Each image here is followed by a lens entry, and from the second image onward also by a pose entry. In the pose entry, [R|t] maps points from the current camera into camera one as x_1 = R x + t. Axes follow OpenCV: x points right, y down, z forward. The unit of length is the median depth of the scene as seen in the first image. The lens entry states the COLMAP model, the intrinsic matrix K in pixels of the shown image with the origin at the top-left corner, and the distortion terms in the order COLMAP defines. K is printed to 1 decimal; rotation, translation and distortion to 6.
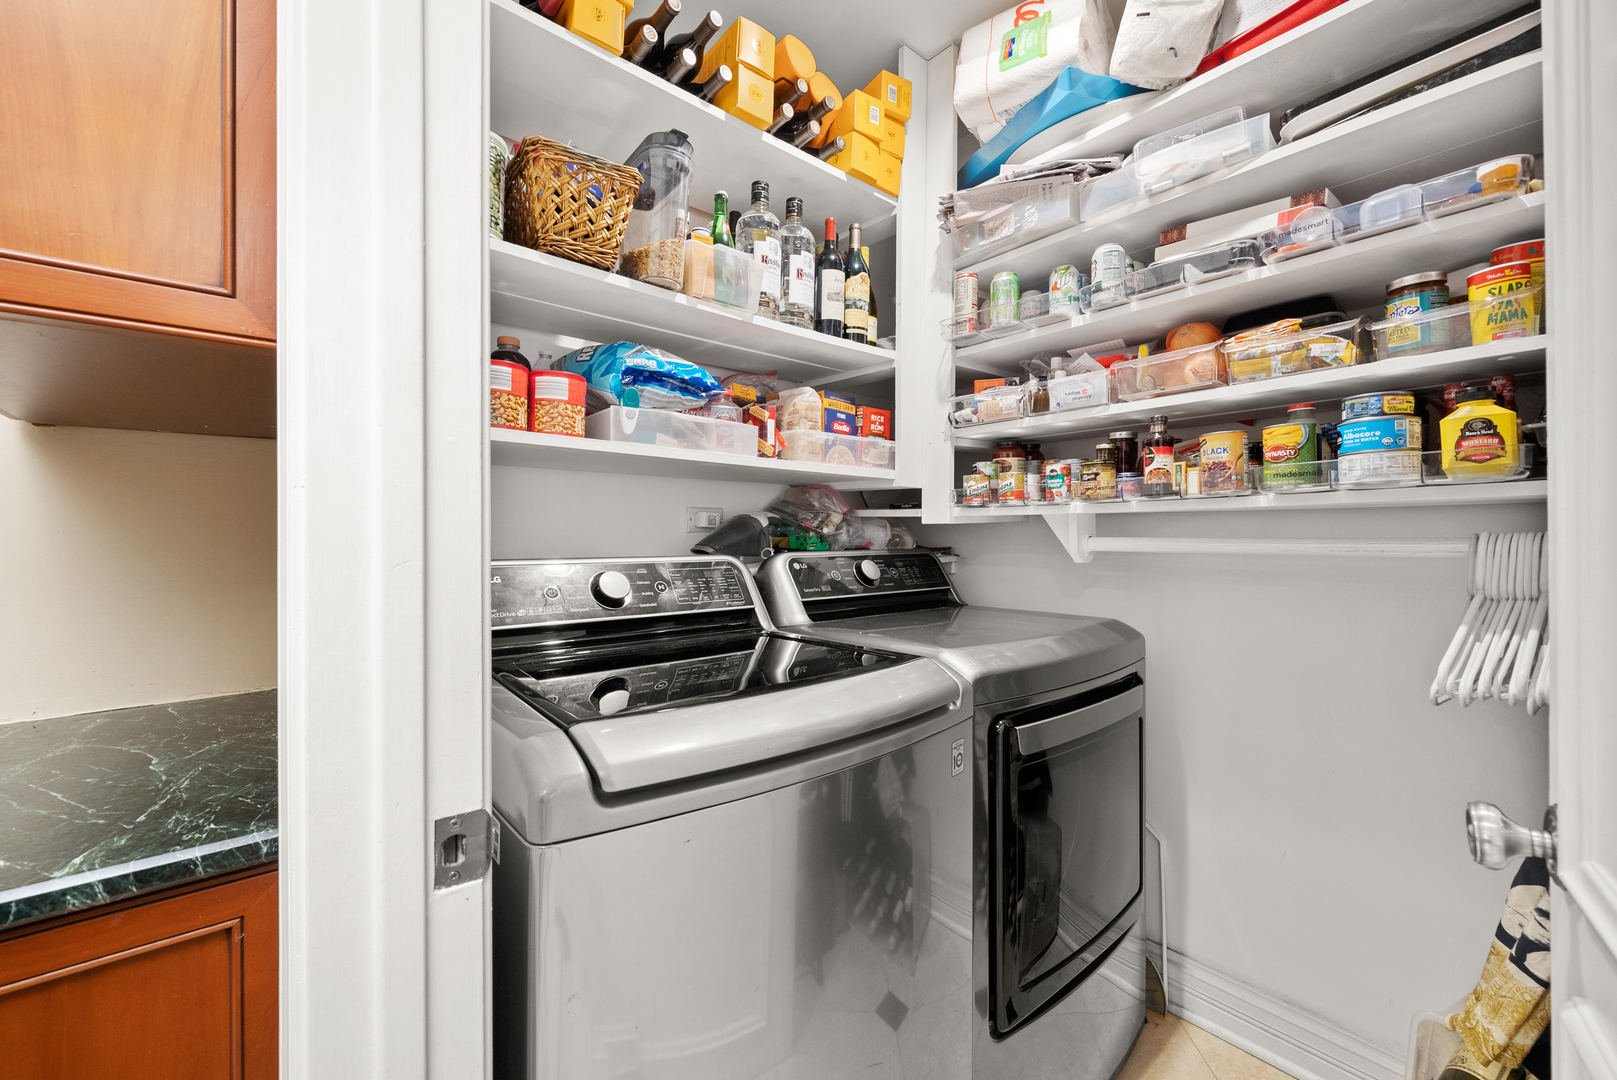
lens RADIAL K [[624.9, 0, 801.9], [0, 624.9, 540.1], [0, 0, 1]] dist [0.000407, -0.000024]
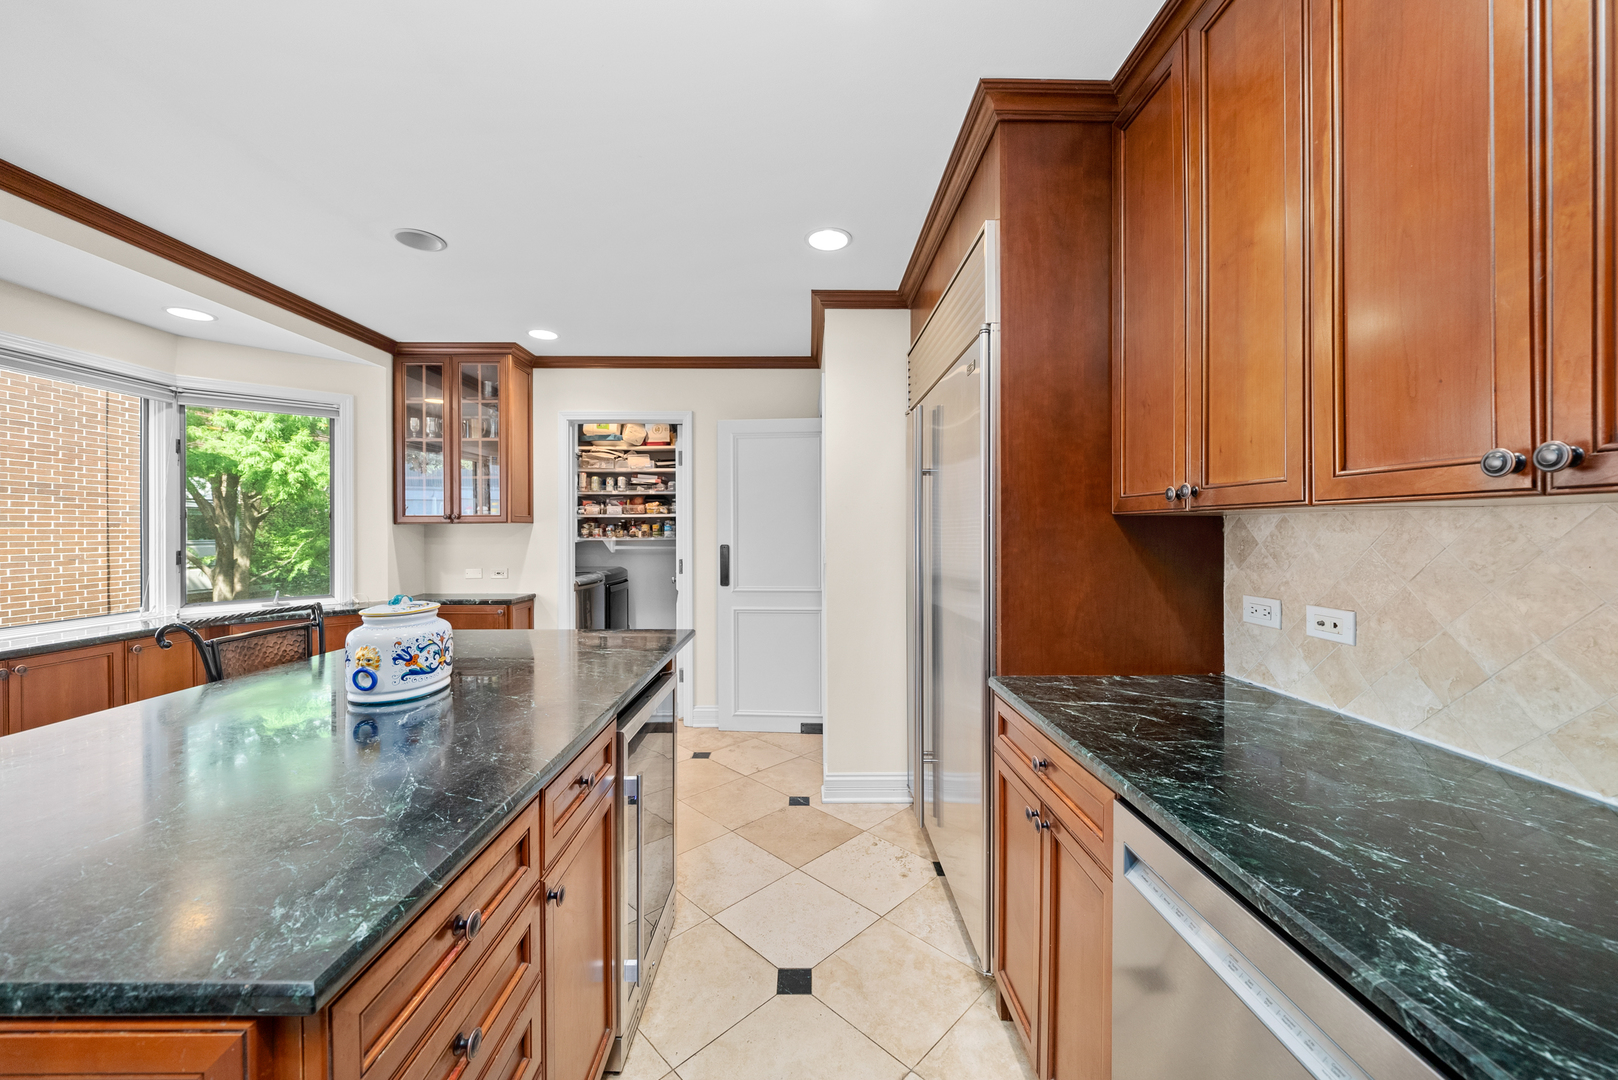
lens RADIAL K [[603.6, 0, 805.6], [0, 603.6, 529.9], [0, 0, 1]] dist [0.001078, -0.000431]
pose [[0.629629, -0.002890, 0.776890, -1.809965], [-0.000834, 0.999990, 0.004396, -0.129178], [-0.776895, -0.003416, 0.629621, -2.414109]]
